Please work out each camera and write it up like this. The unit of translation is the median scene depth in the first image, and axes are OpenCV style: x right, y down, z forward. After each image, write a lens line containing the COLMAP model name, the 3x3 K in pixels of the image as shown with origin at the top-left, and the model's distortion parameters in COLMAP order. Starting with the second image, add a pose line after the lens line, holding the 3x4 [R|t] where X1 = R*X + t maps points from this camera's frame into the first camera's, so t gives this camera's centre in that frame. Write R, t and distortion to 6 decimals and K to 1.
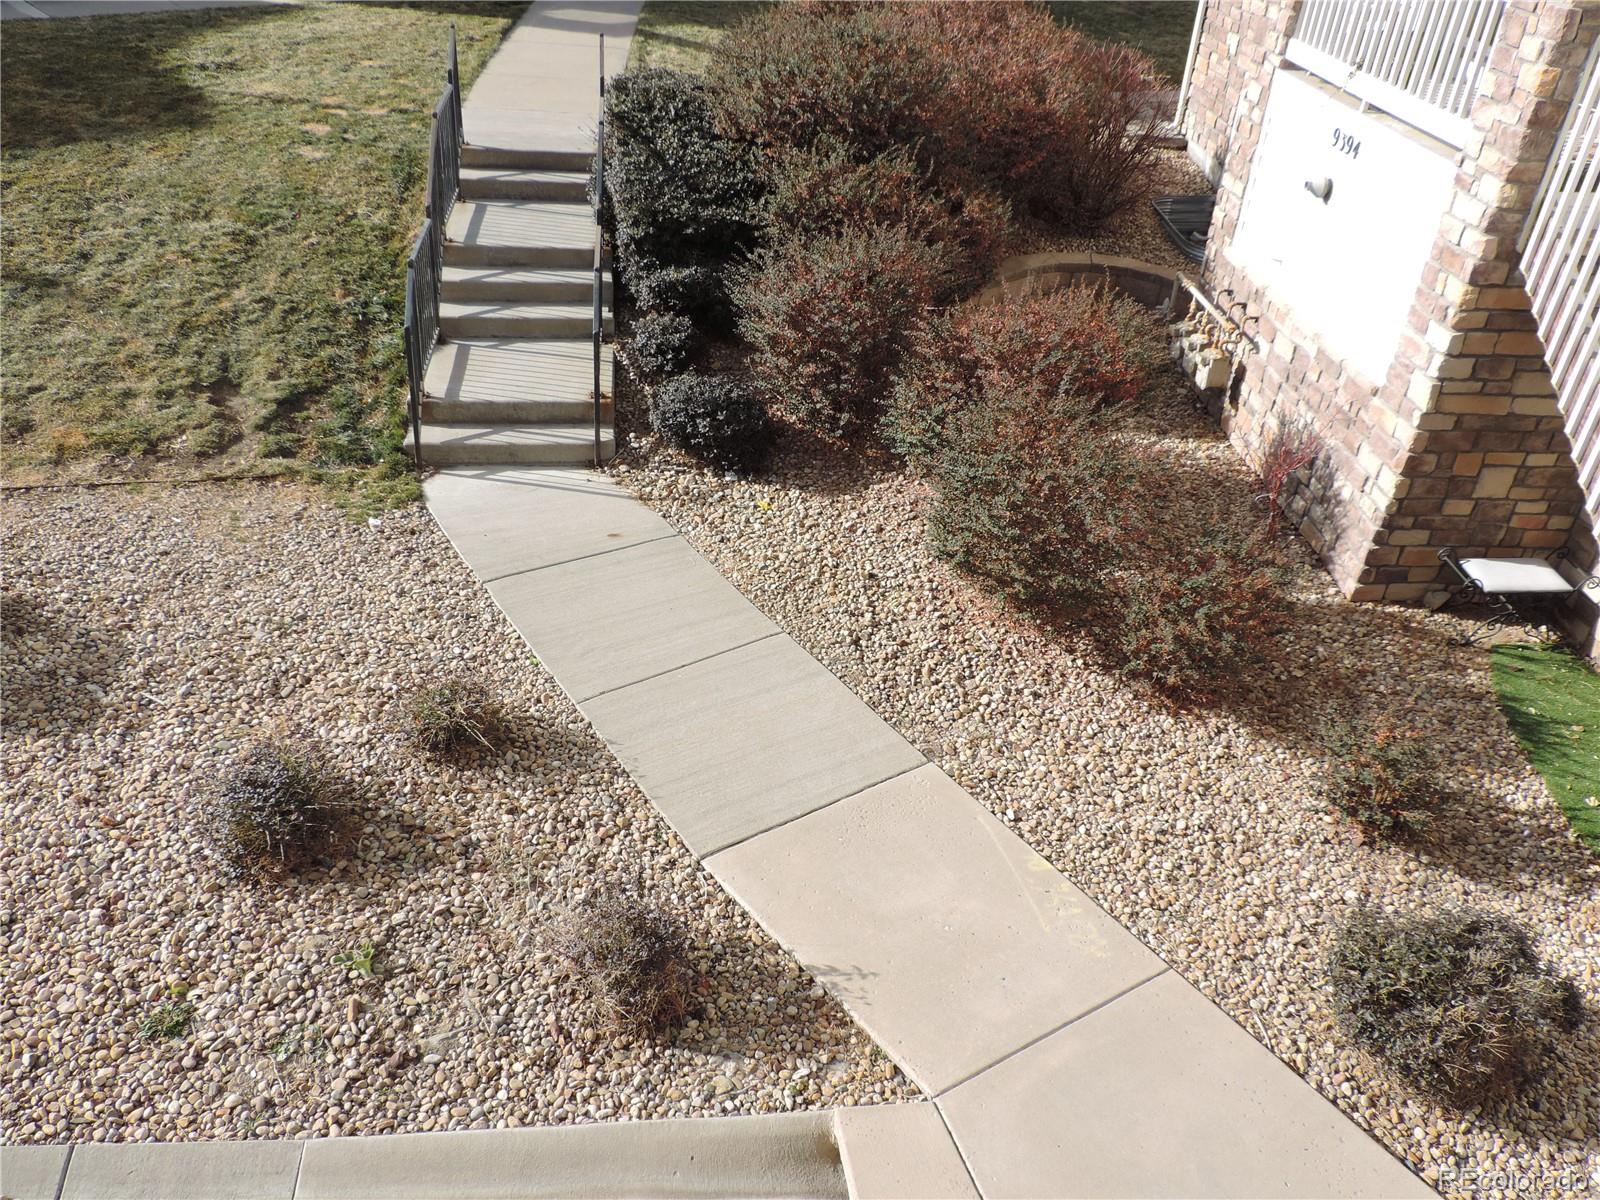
lens RADIAL K [[1274.1, 0, 801.3], [0, 1274.1, 605.1], [0, 0, 1]] dist [-0.012990, 0.002139]
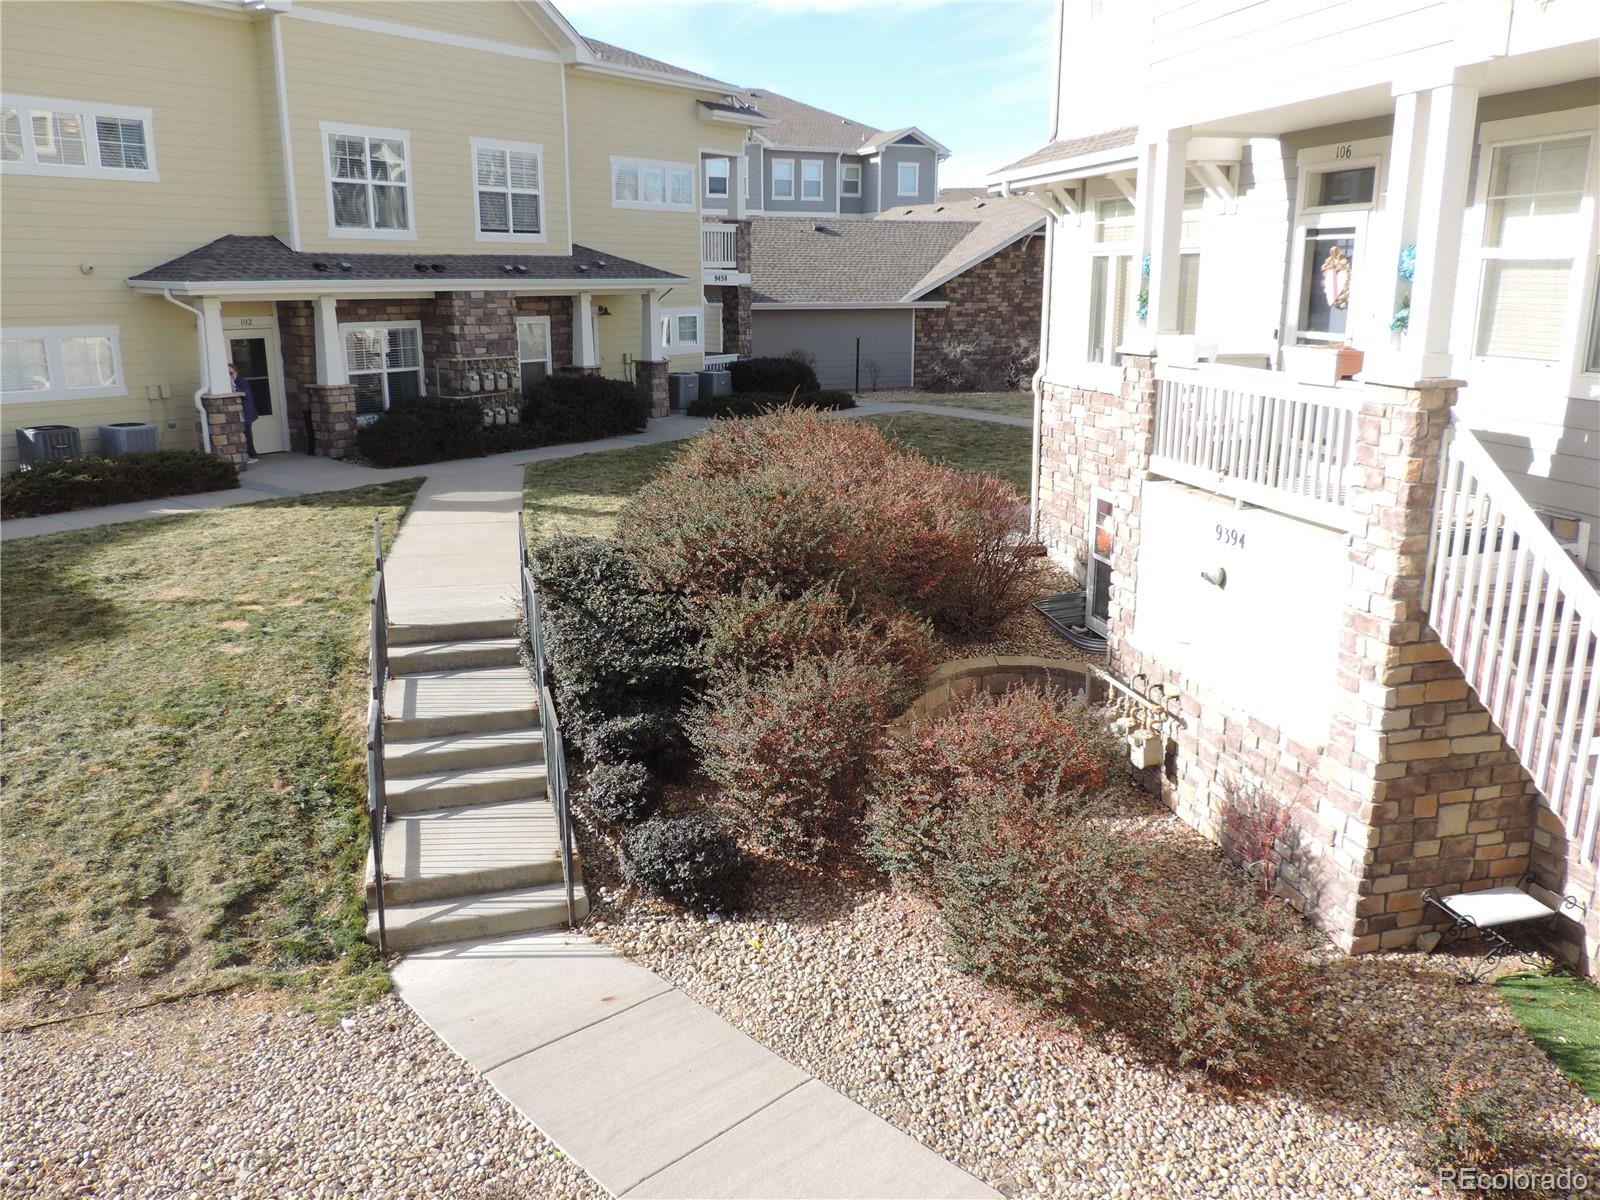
lens RADIAL K [[1276.9, 0, 798.5], [0, 1276.9, 607.9], [0, 0, 1]] dist [-0.012861, 0.007309]
pose [[0.984454, -0.109396, 0.137417, -0.102086], [0.147337, 0.940230, -0.307016, -0.015751], [-0.095618, 0.322490, 0.941731, -0.000017]]
